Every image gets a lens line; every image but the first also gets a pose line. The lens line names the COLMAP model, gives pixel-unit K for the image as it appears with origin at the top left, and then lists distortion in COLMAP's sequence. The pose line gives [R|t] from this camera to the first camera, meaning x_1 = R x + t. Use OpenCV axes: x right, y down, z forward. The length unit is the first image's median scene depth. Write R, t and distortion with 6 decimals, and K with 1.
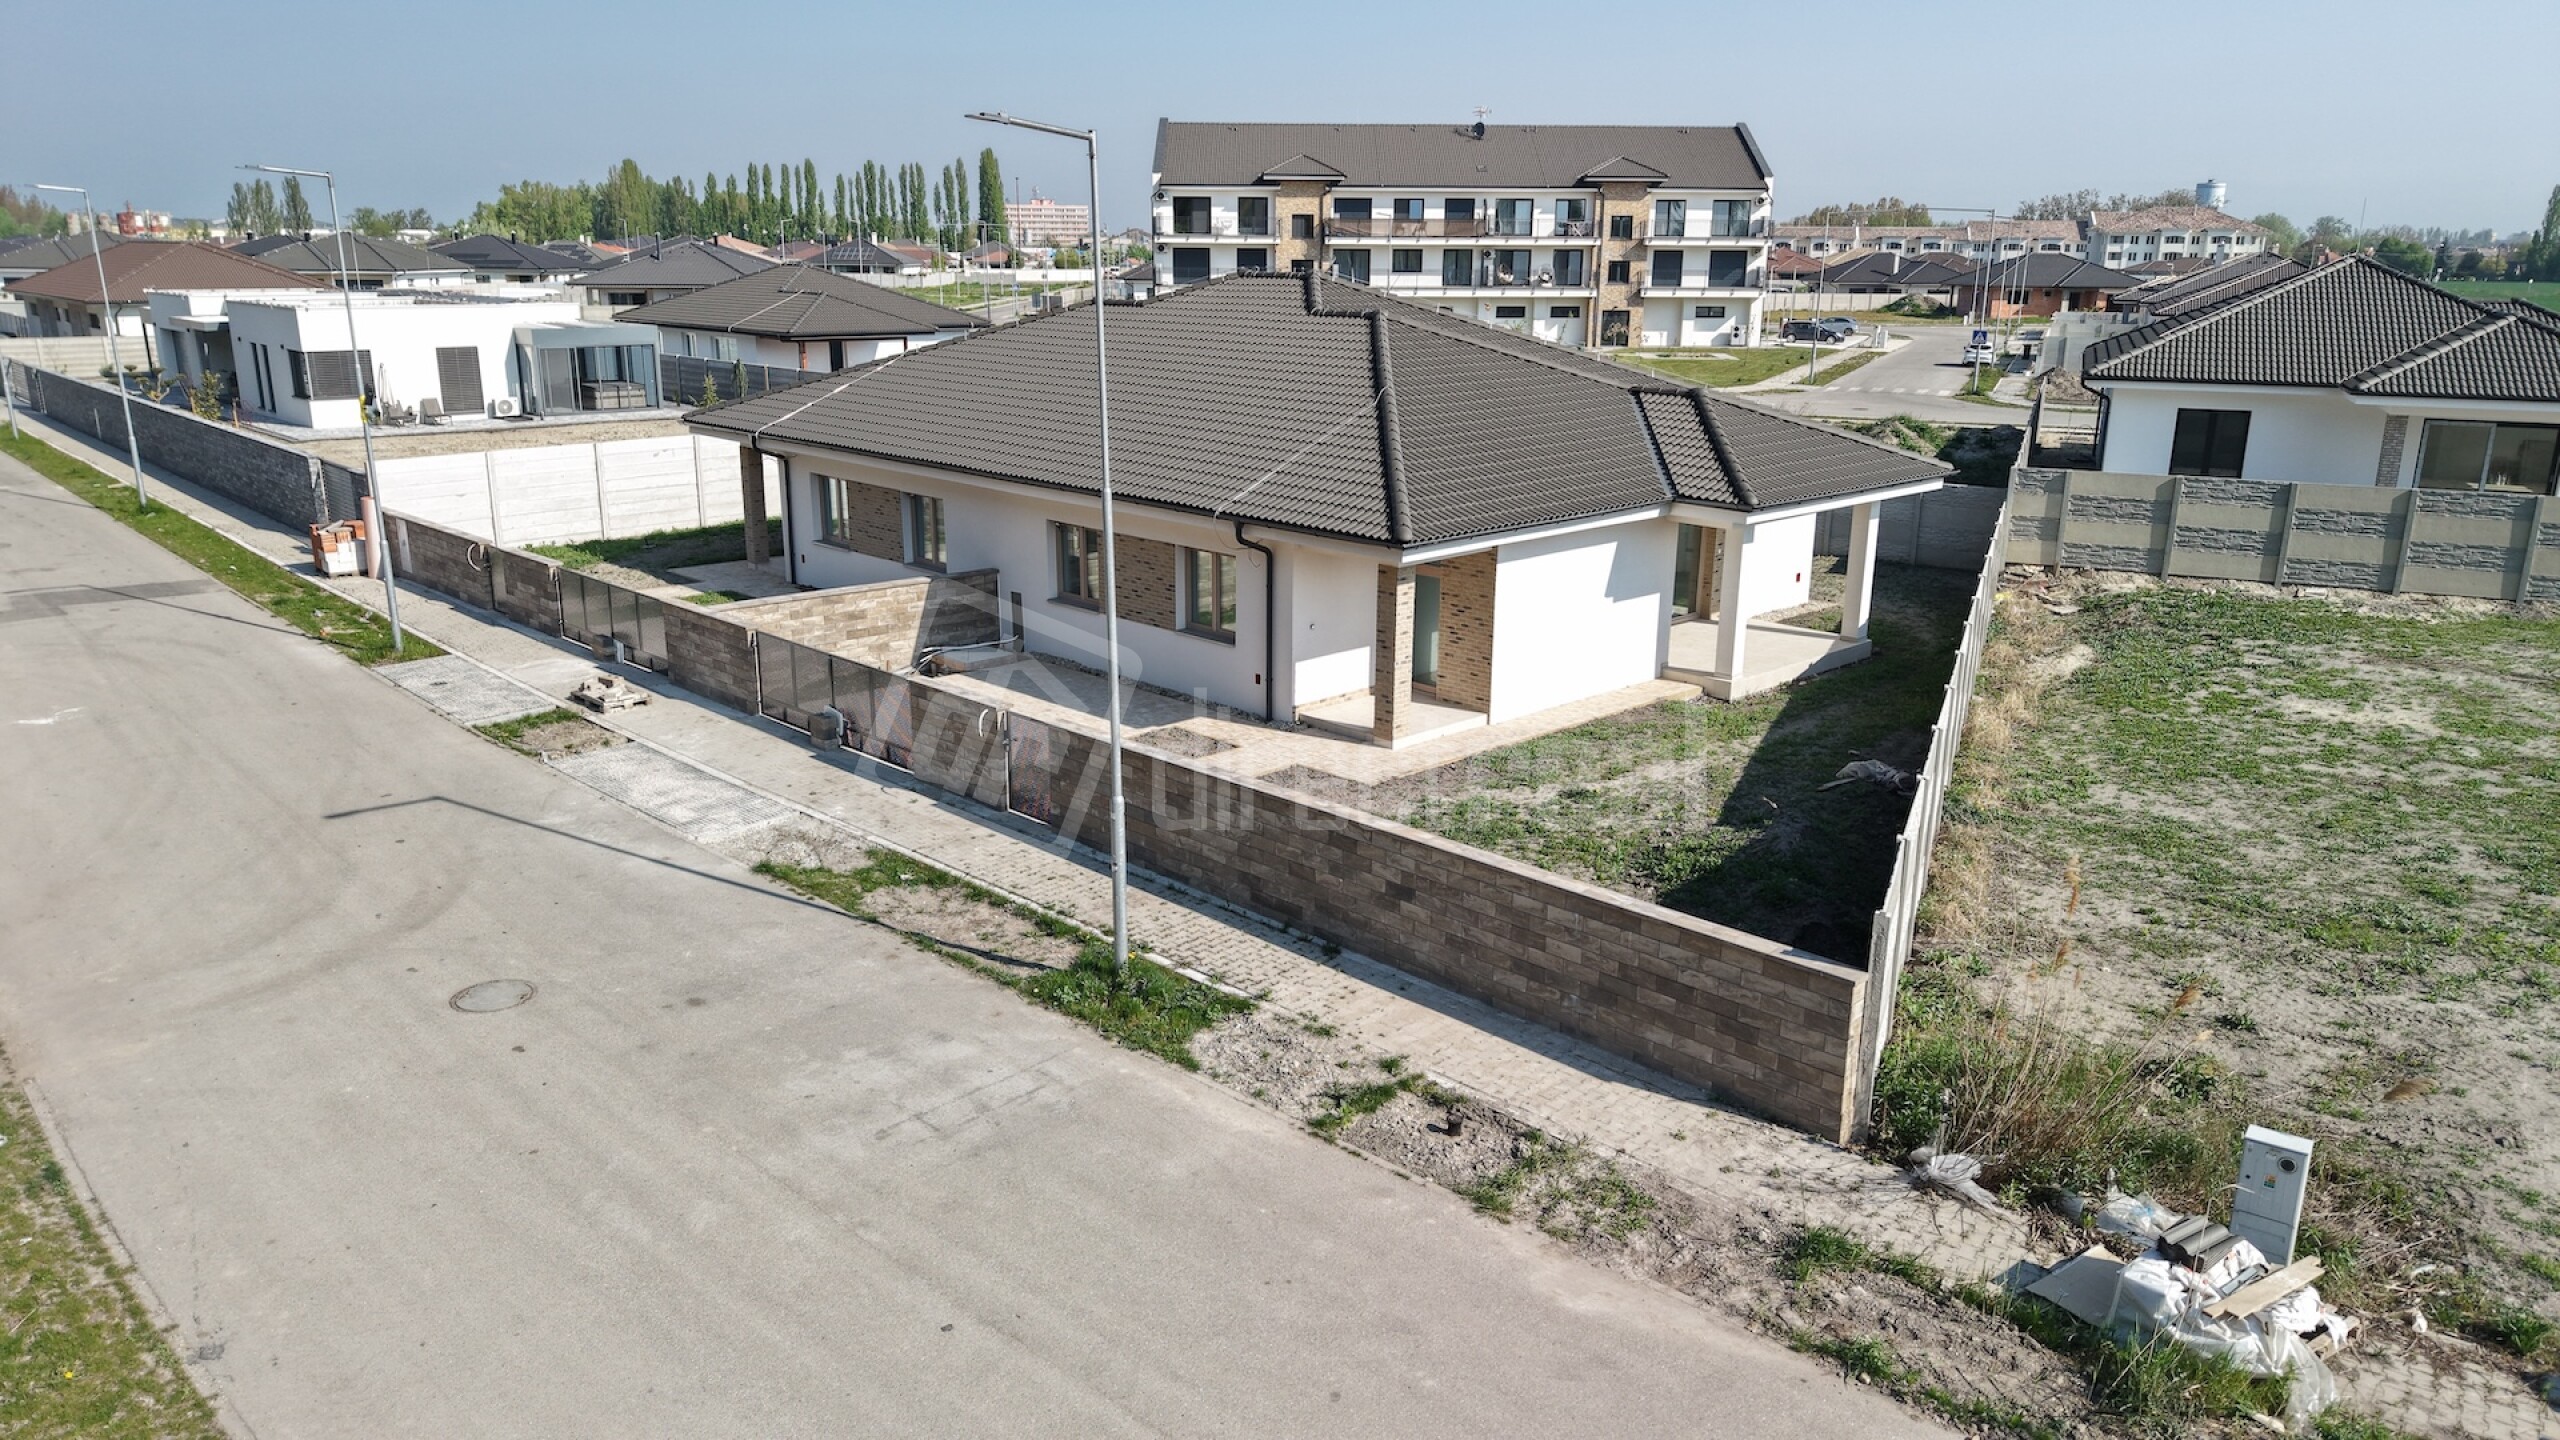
lens RADIAL K [[1735.4, 0, 1279.0], [0, 1735.4, 757.5], [0, 0, 1]] dist [-0.003246, -0.004057]
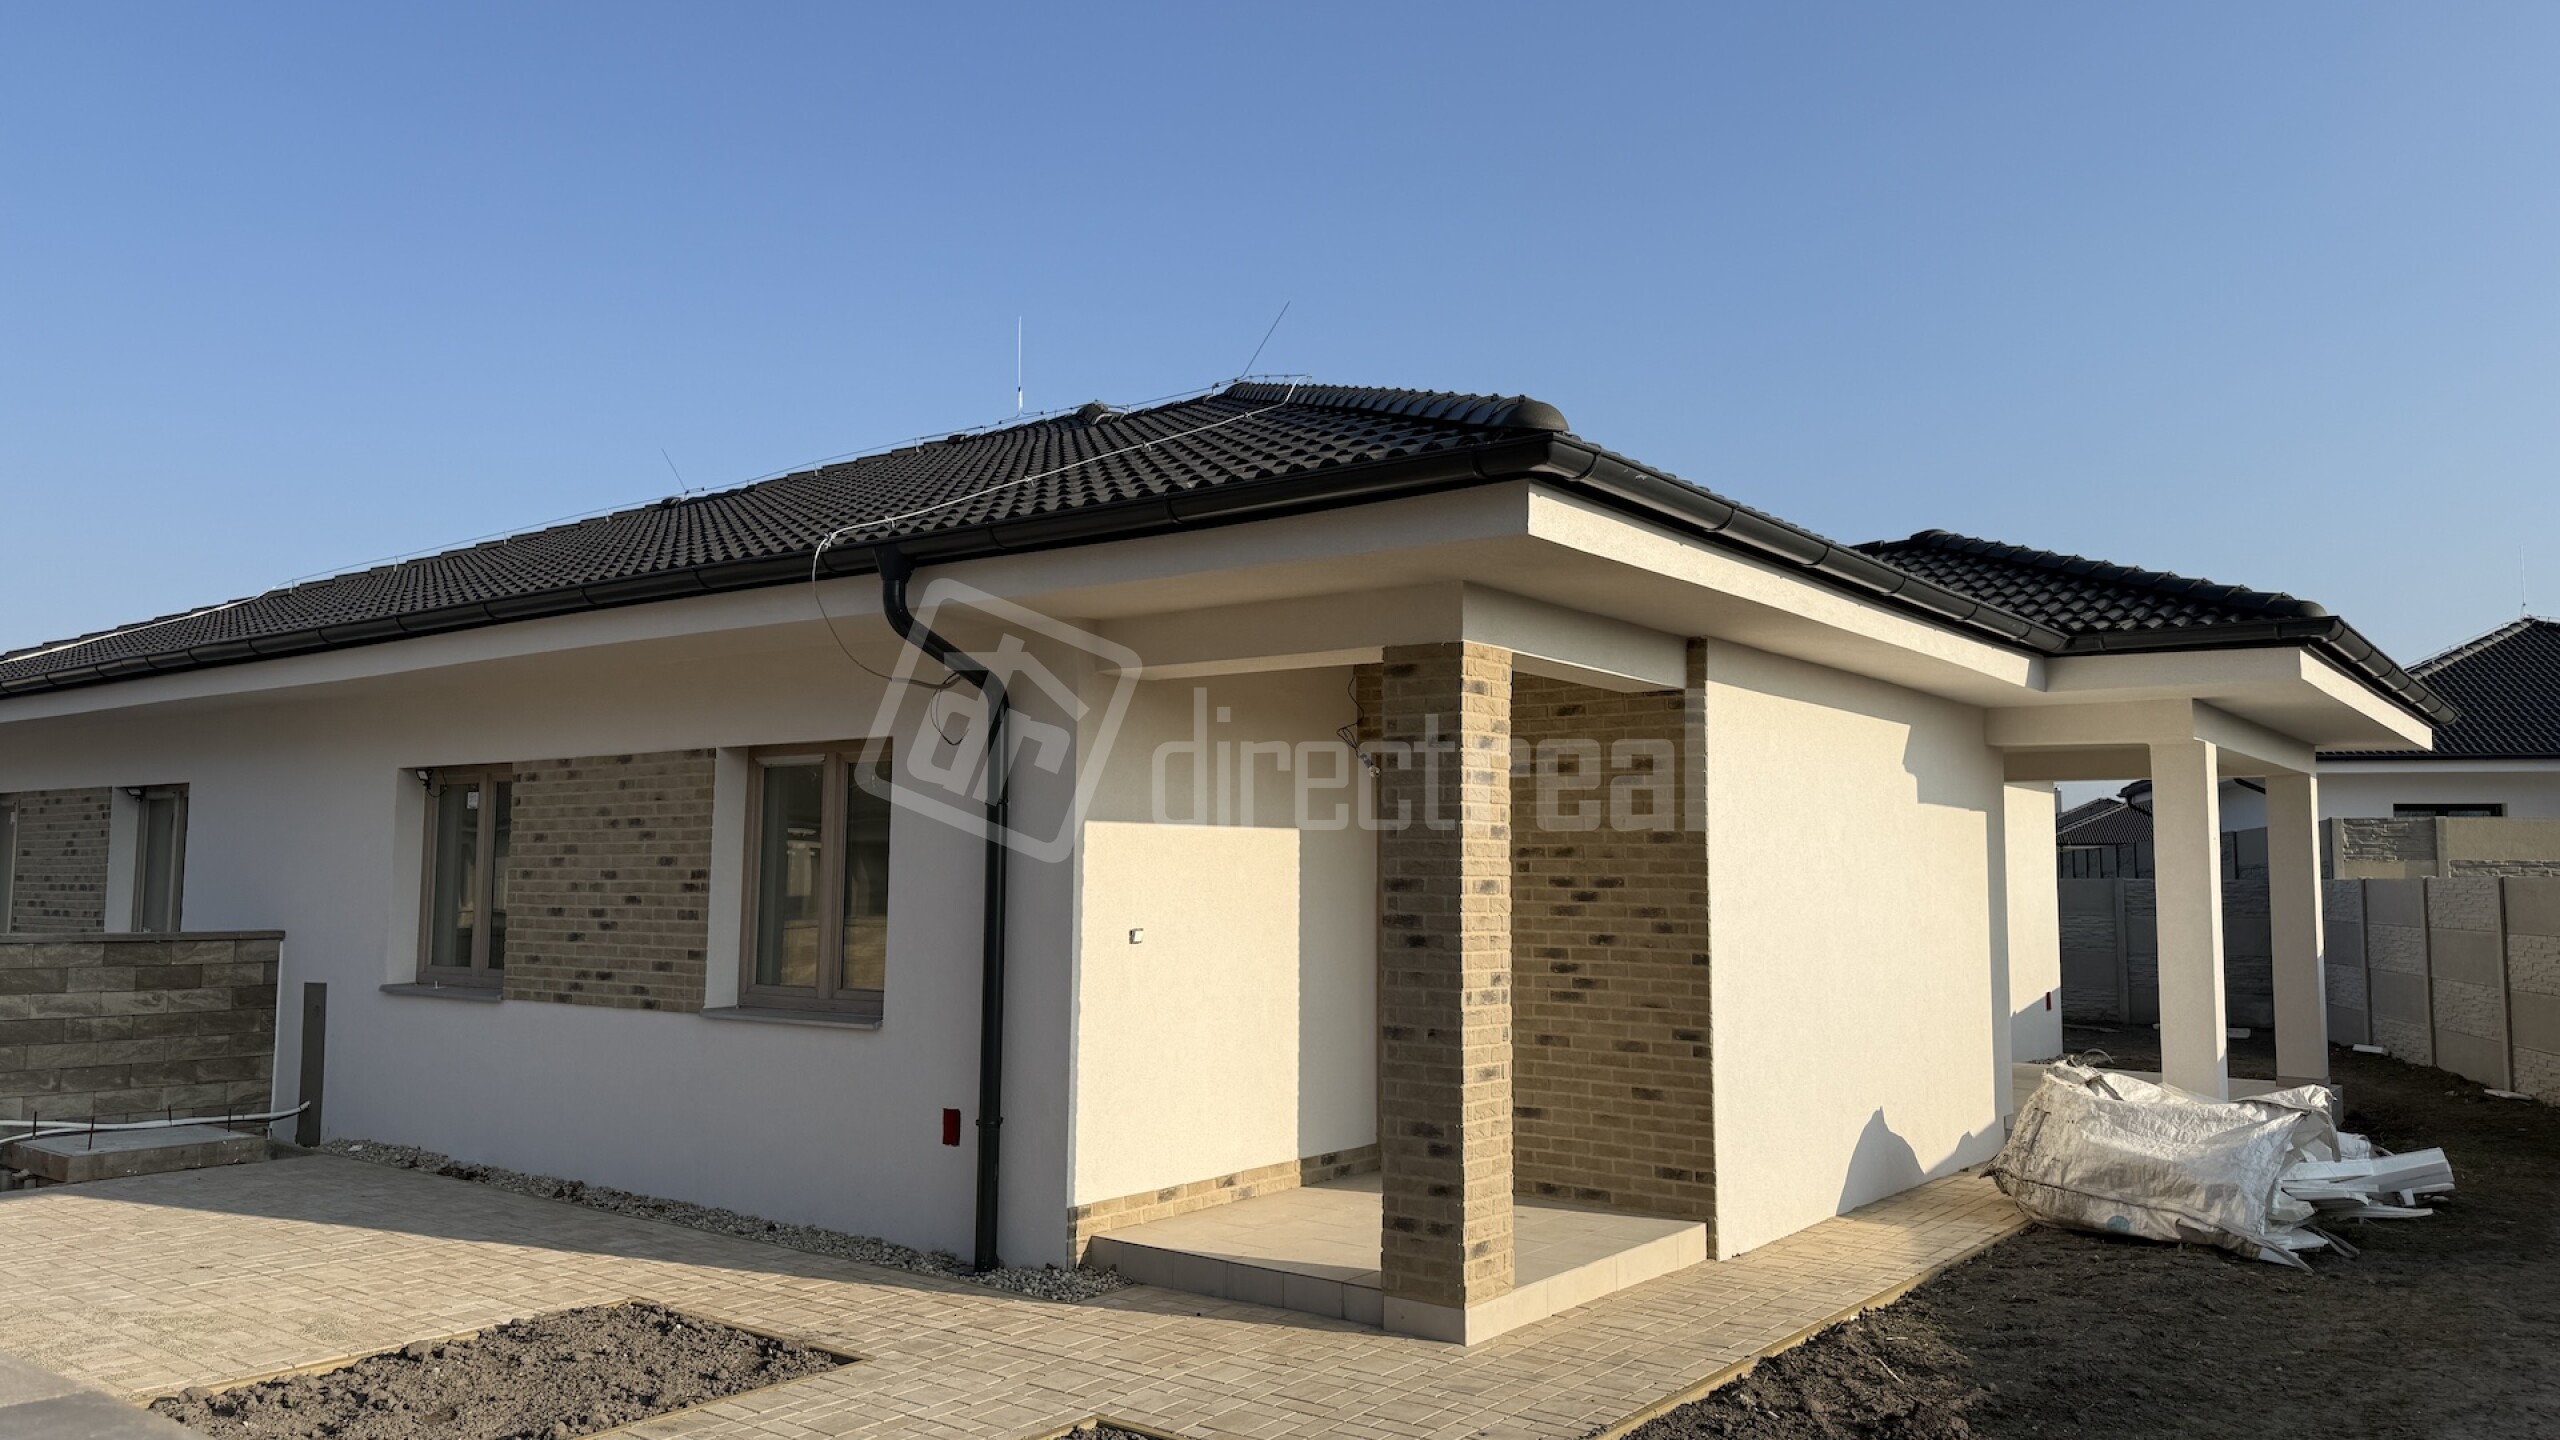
lens RADIAL K [[1785.7, 0, 1275.9], [0, 1785.7, 730.1], [0, 0, 1]] dist [0.167706, -0.246620]
pose [[0.988478, 0.017118, 0.150396, -0.001216], [0.038241, 0.933111, -0.357549, 0.001331], [-0.146457, 0.359181, 0.921705, 0.171128]]
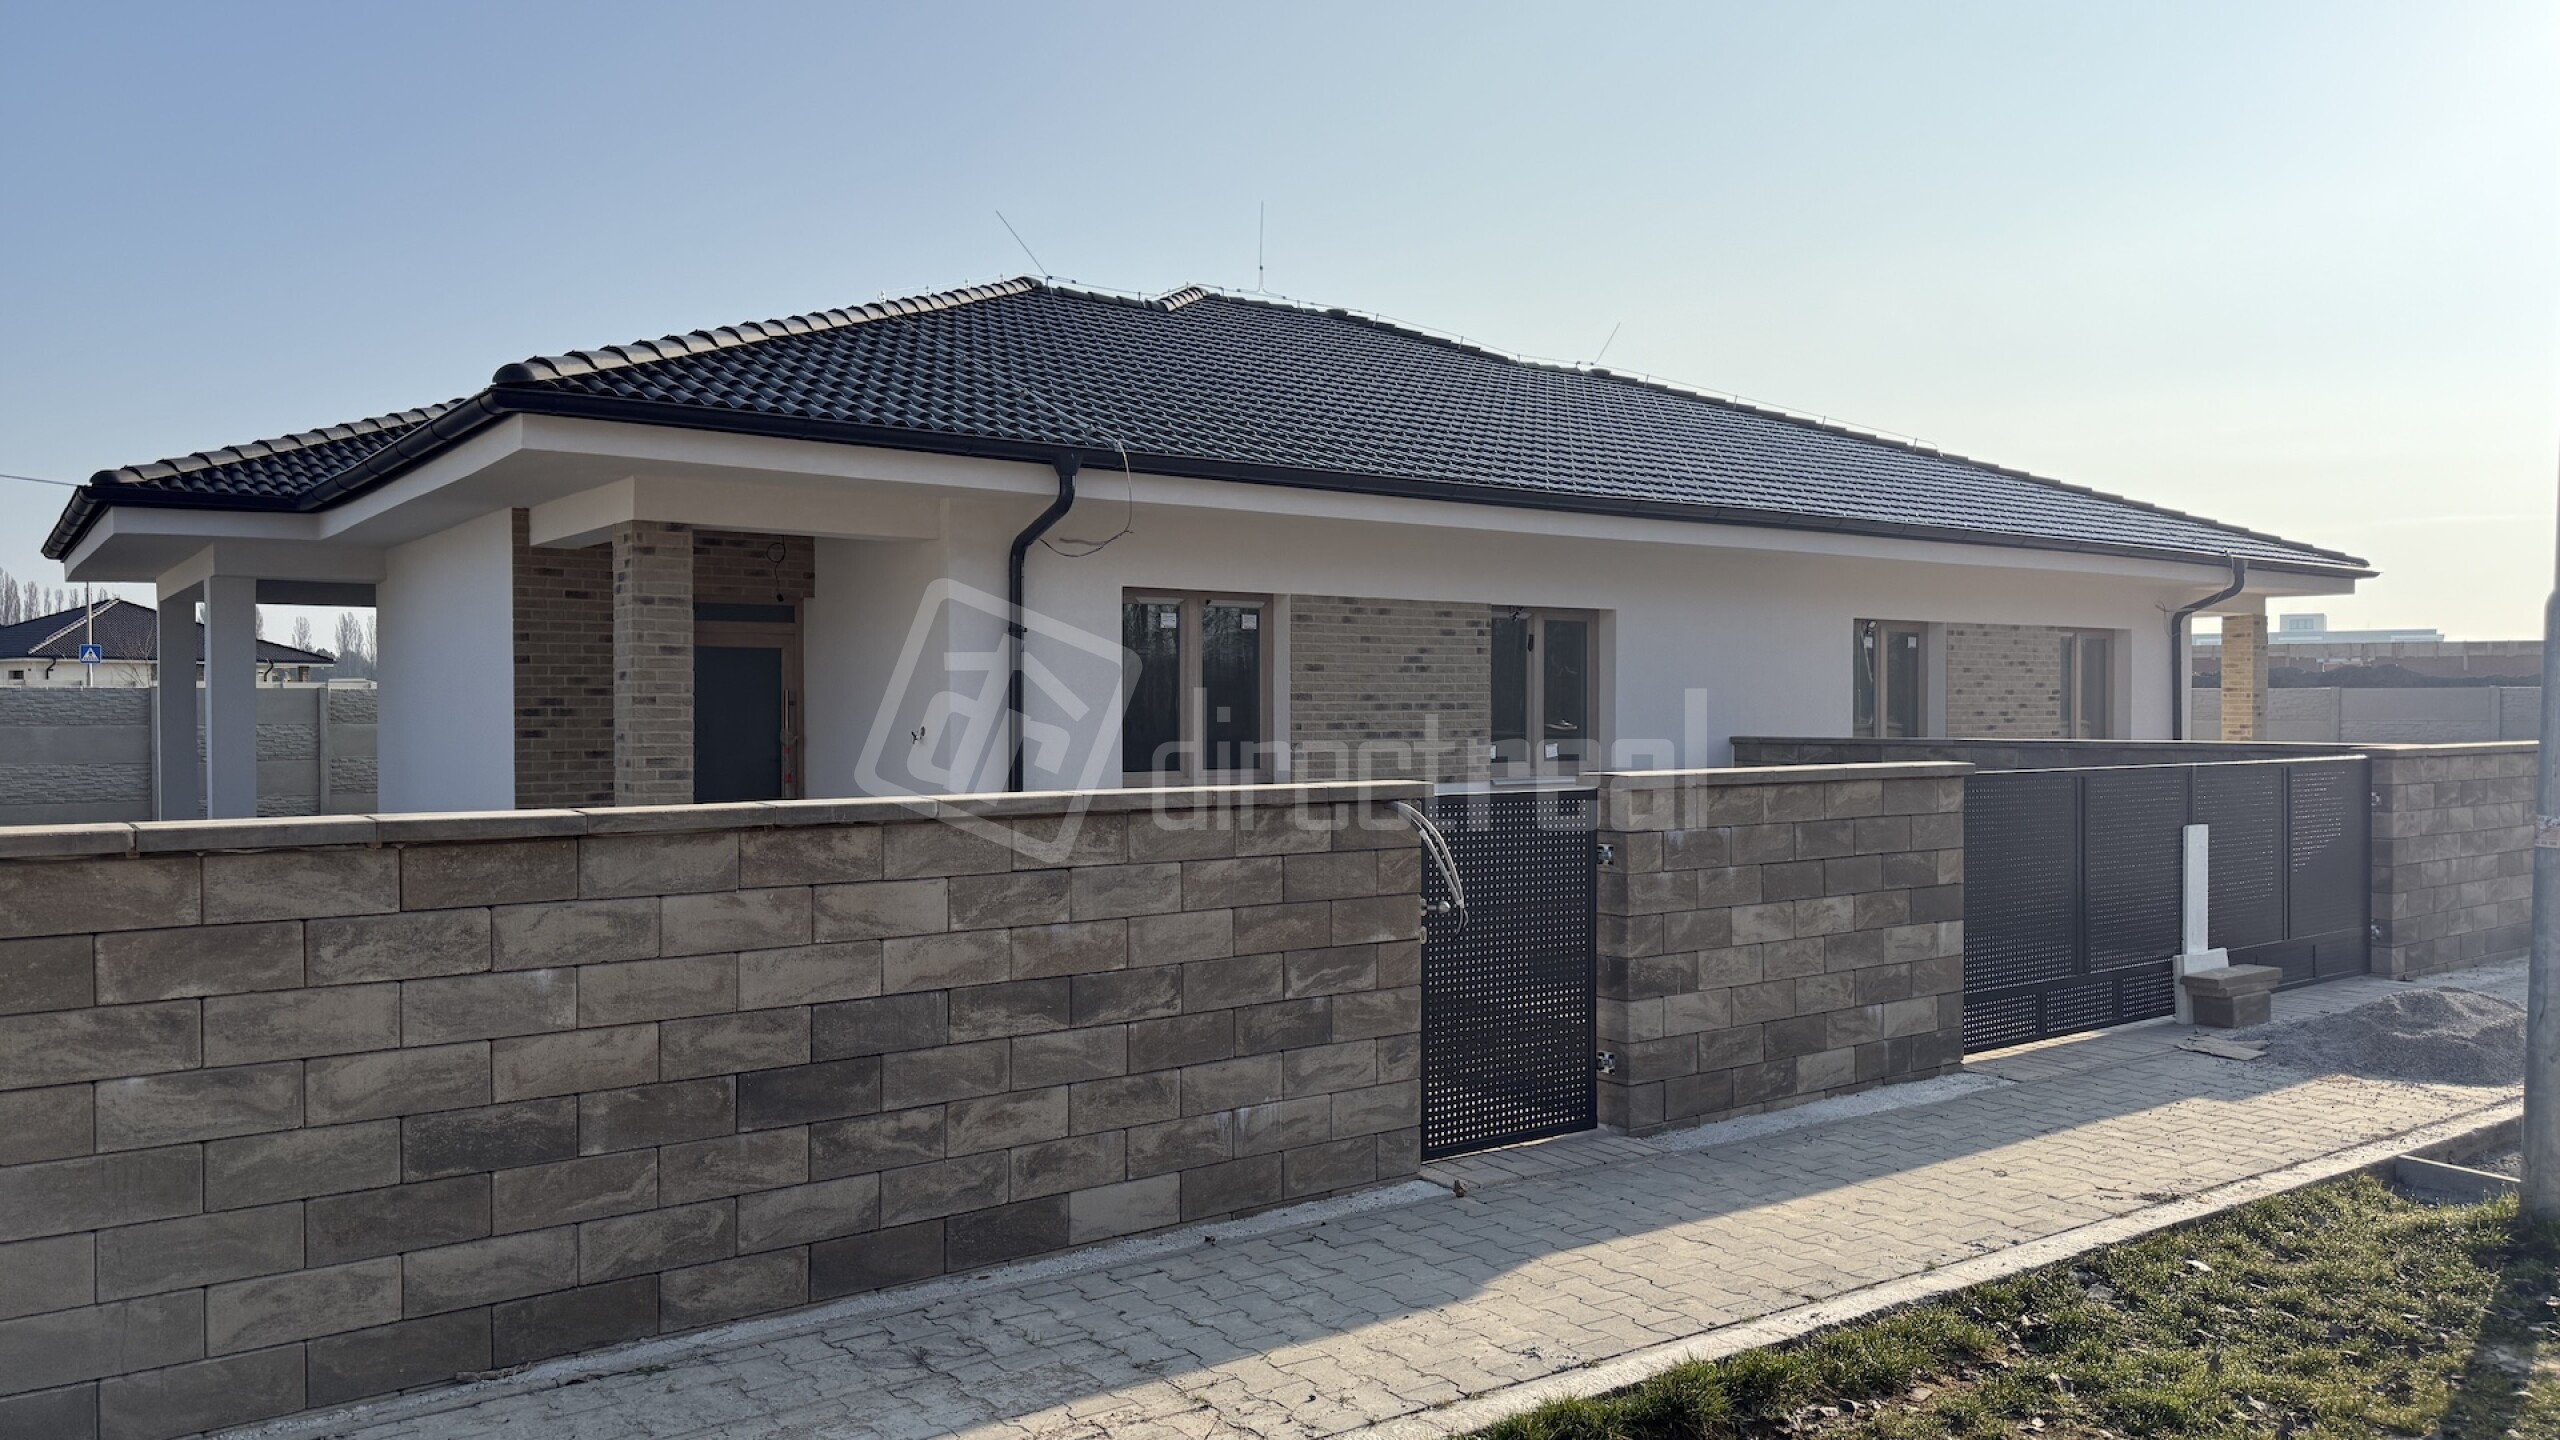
lens RADIAL K [[1785.7, 0, 1275.9], [0, 1785.7, 730.1], [0, 0, 1]] dist [0.167706, -0.246620]
pose [[0.125741, -0.015087, 0.991948, -0.204954], [0.282319, 0.959086, -0.021200, -0.040497], [-0.951044, 0.282711, 0.124856, 0.315455]]
